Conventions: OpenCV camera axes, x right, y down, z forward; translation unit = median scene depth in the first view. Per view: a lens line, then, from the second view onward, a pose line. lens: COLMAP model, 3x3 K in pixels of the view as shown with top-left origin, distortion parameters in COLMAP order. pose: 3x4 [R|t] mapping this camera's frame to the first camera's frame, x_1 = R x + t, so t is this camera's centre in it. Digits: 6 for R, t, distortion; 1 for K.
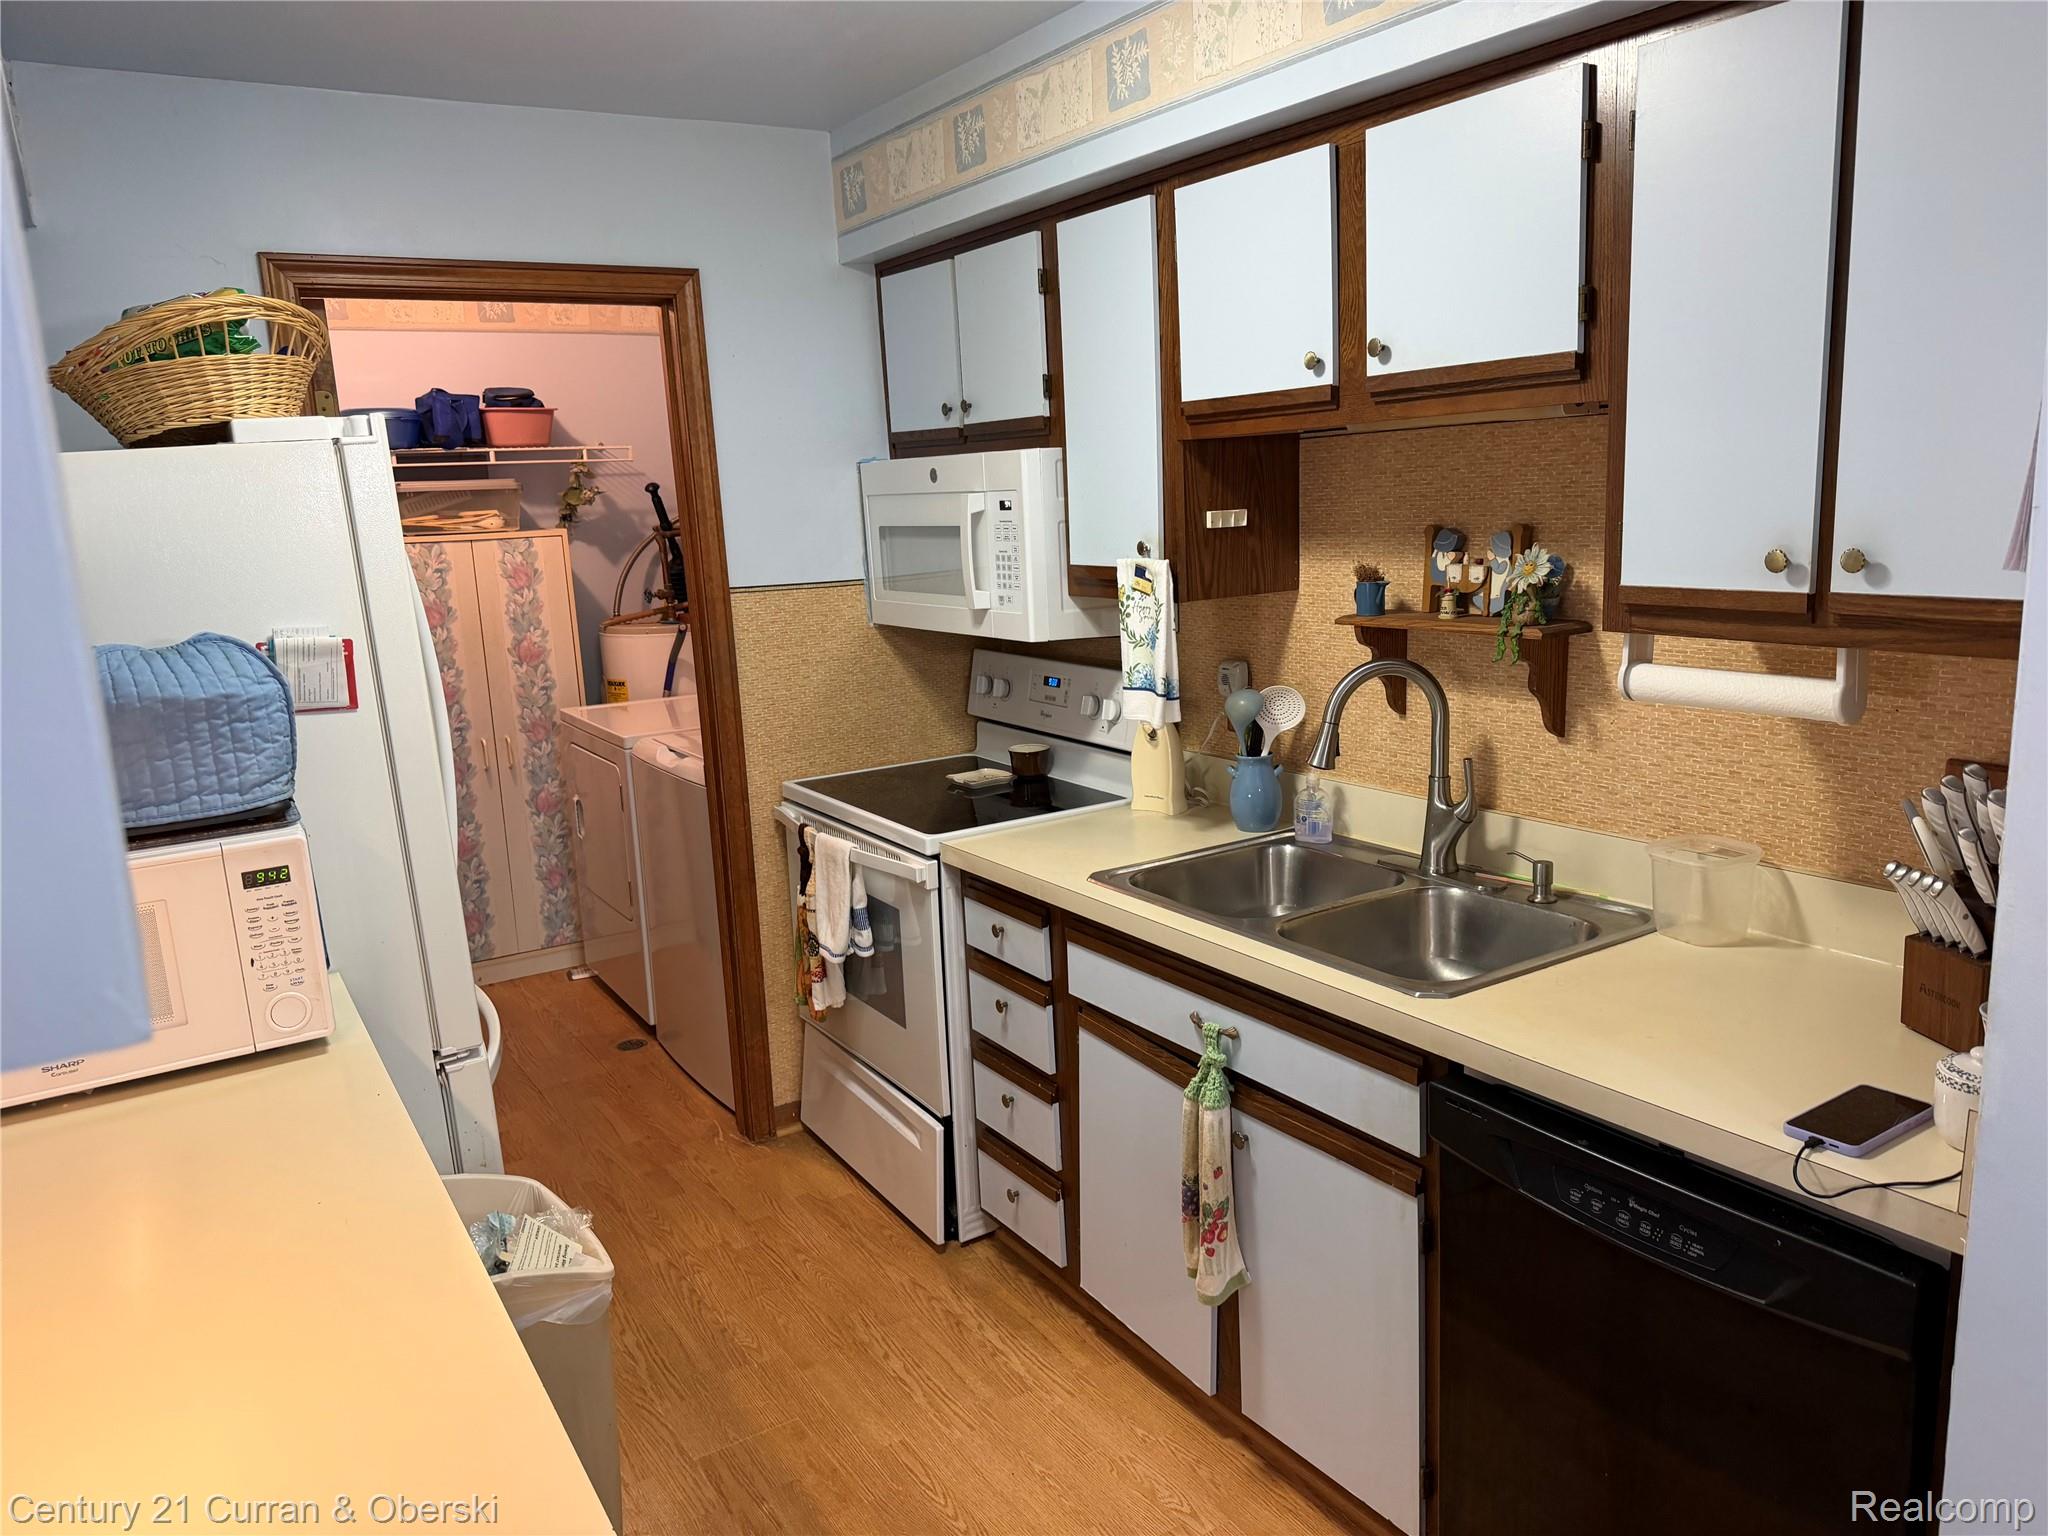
lens RADIAL K [[1445.9, 0, 1029.7], [0, 1445.9, 776.2], [0, 0, 1]] dist [0.161510, -0.333788]
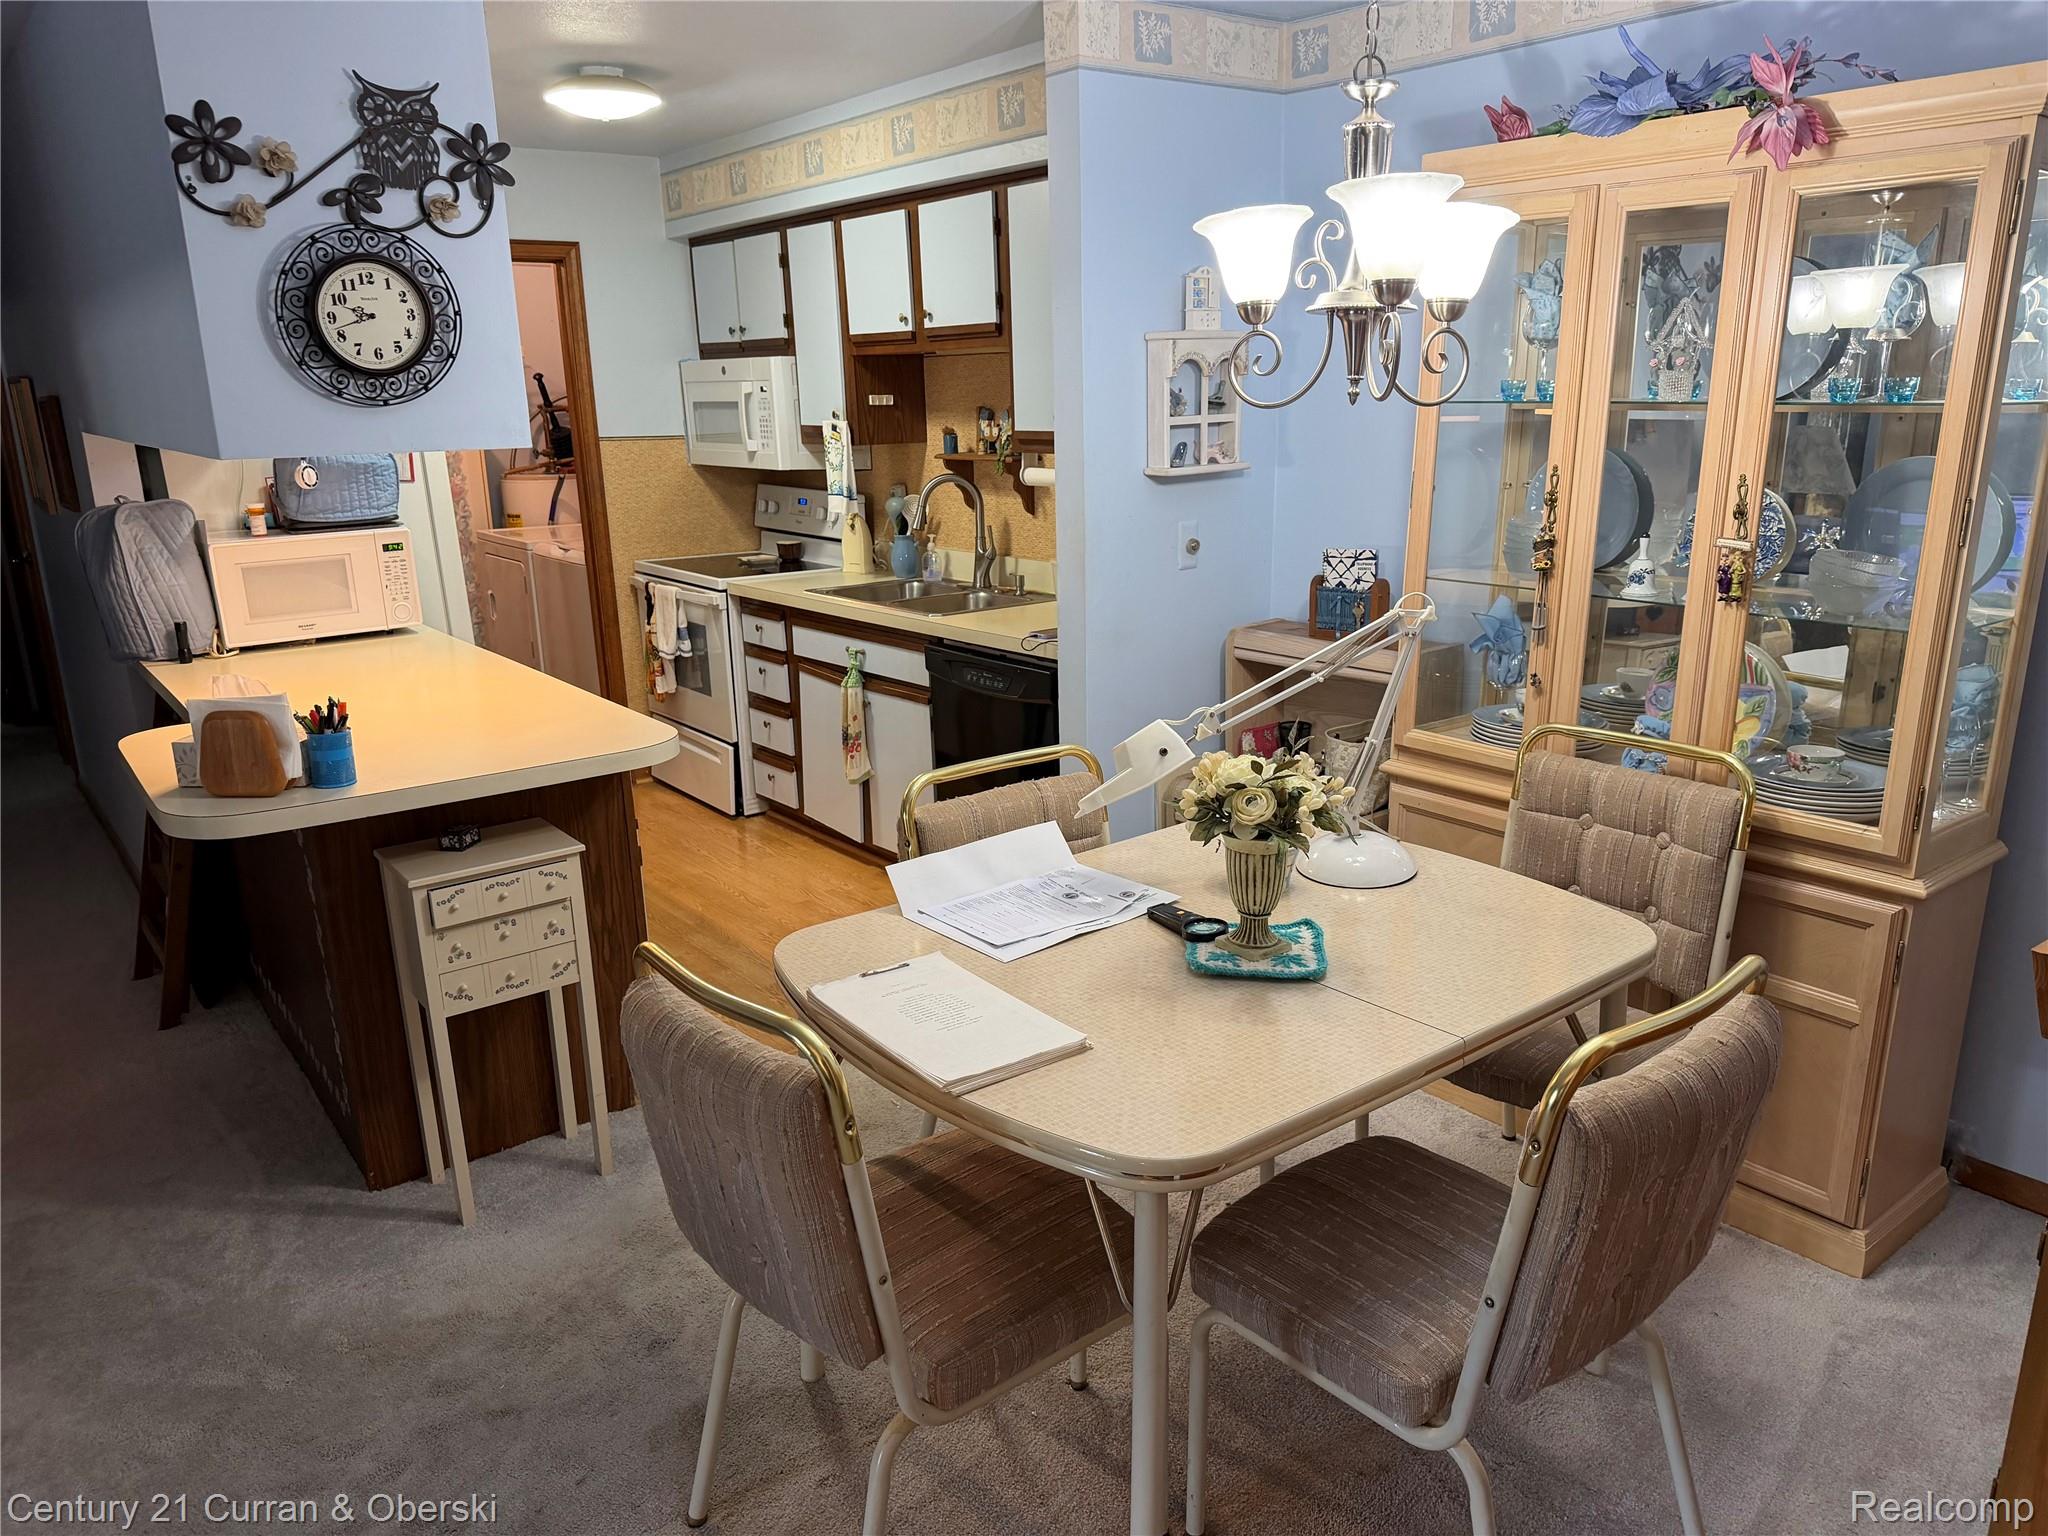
lens RADIAL K [[1420.6, 0, 1049.1], [0, 1420.6, 784.5], [0, 0, 1]] dist [0.070299, -0.108637]
pose [[0.993776, -0.003905, 0.111326, 0.083771], [-0.004093, 0.997431, 0.071523, 0.103624], [-0.111319, -0.071533, 0.991207, -0.492957]]
